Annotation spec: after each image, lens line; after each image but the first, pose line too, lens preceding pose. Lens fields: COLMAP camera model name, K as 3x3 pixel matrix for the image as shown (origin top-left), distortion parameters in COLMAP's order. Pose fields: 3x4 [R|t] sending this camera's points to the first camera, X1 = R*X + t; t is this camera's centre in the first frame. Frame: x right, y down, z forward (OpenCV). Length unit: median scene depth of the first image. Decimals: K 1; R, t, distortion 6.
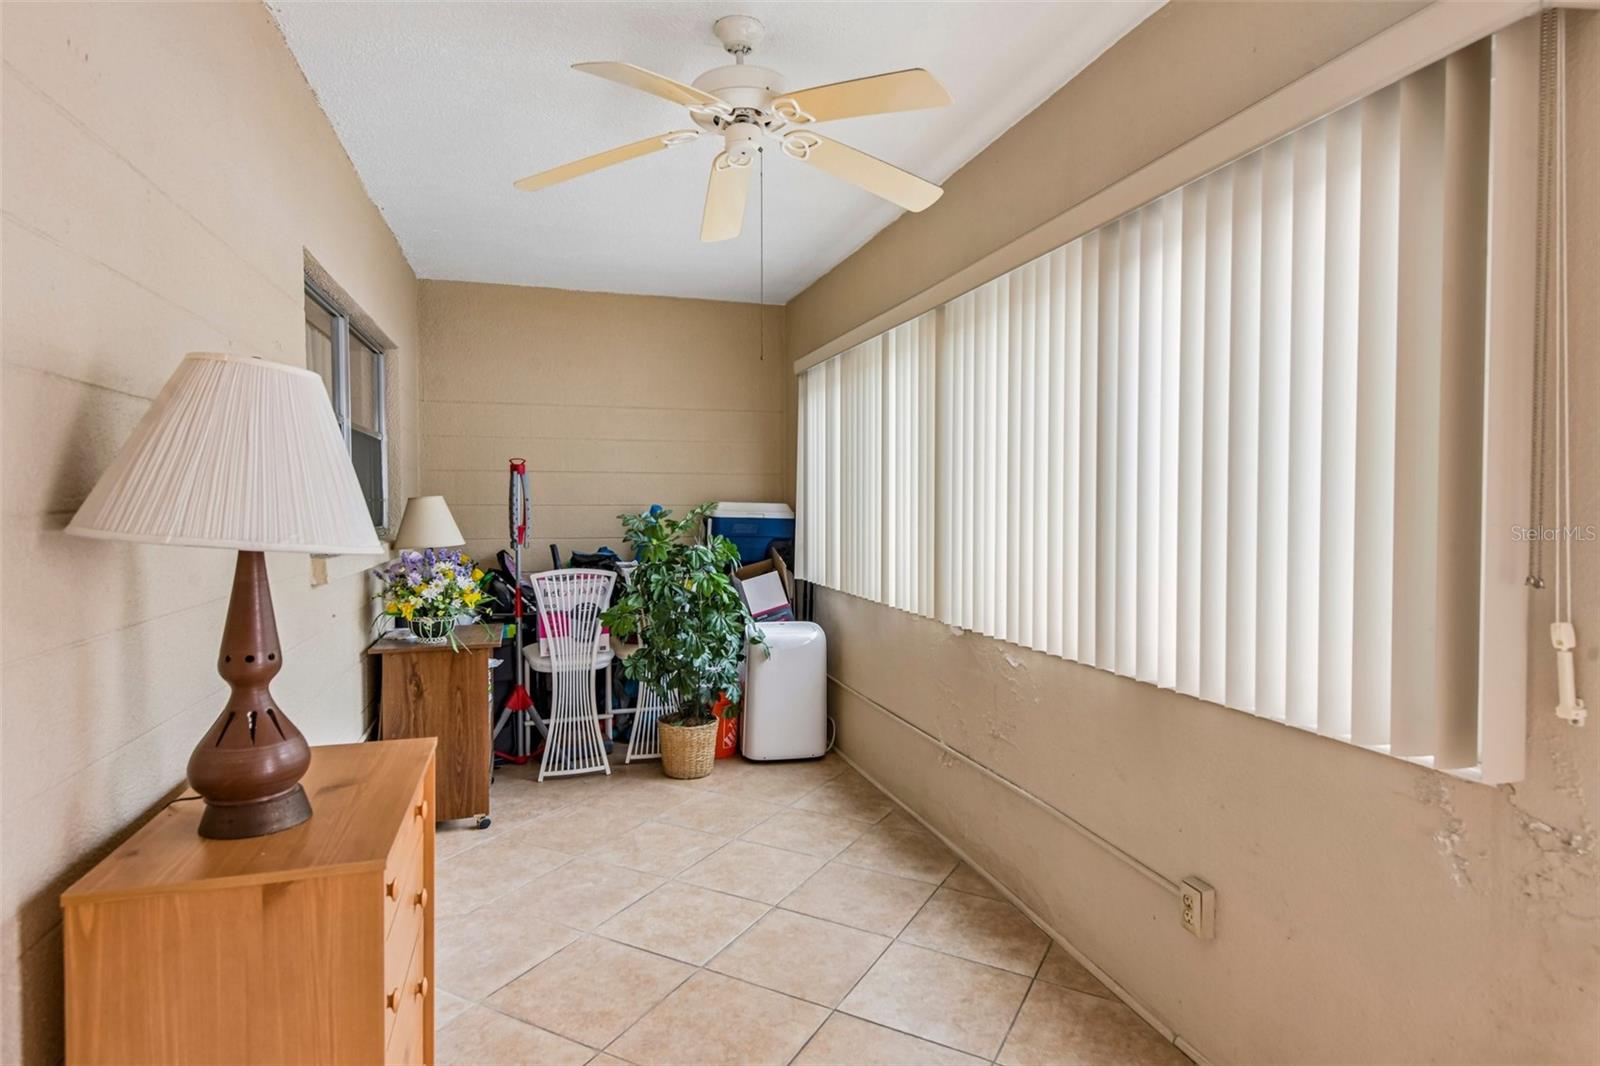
lens RADIAL K [[885.2, 0, 779.5], [0, 885.2, 531.3], [0, 0, 1]] dist [0.039919, -0.021685]
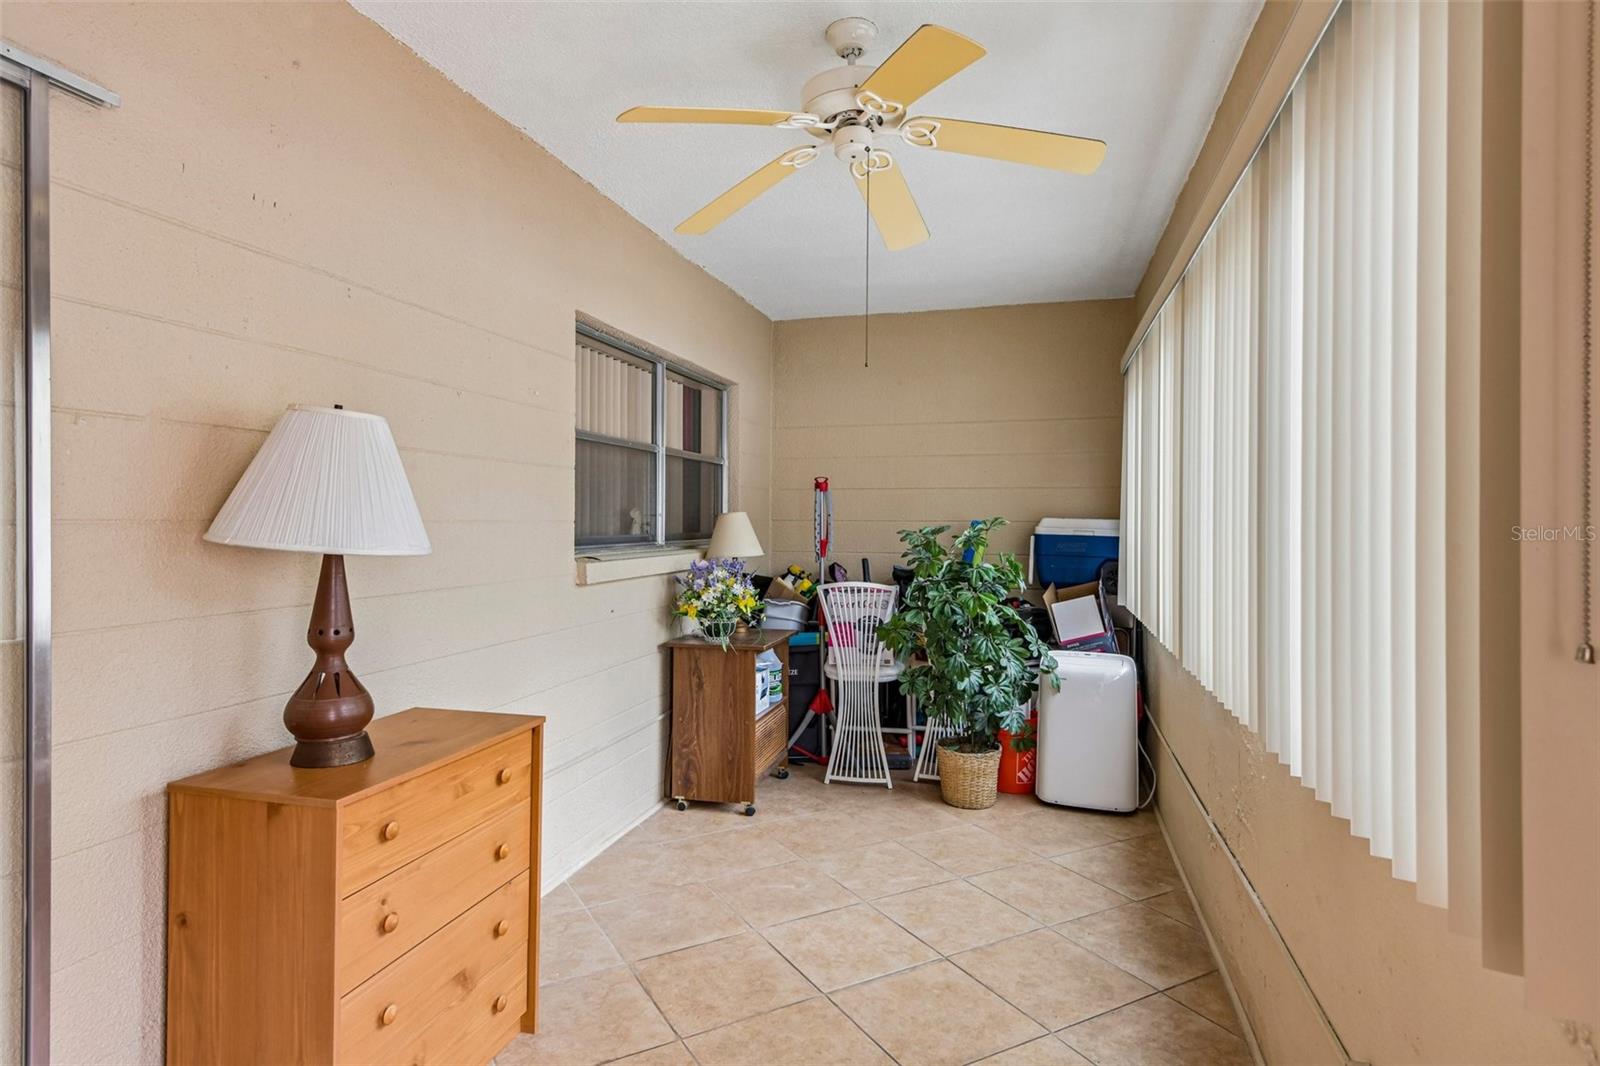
lens RADIAL K [[876.2, 0, 800.6], [0, 876.2, 526.0], [0, 0, 1]] dist [0.025322, -0.001661]
pose [[0.840461, 0.007590, -0.541819, 0.306355], [-0.021651, 0.999574, -0.019582, -0.001640], [0.541440, 0.028189, 0.840267, 0.122438]]
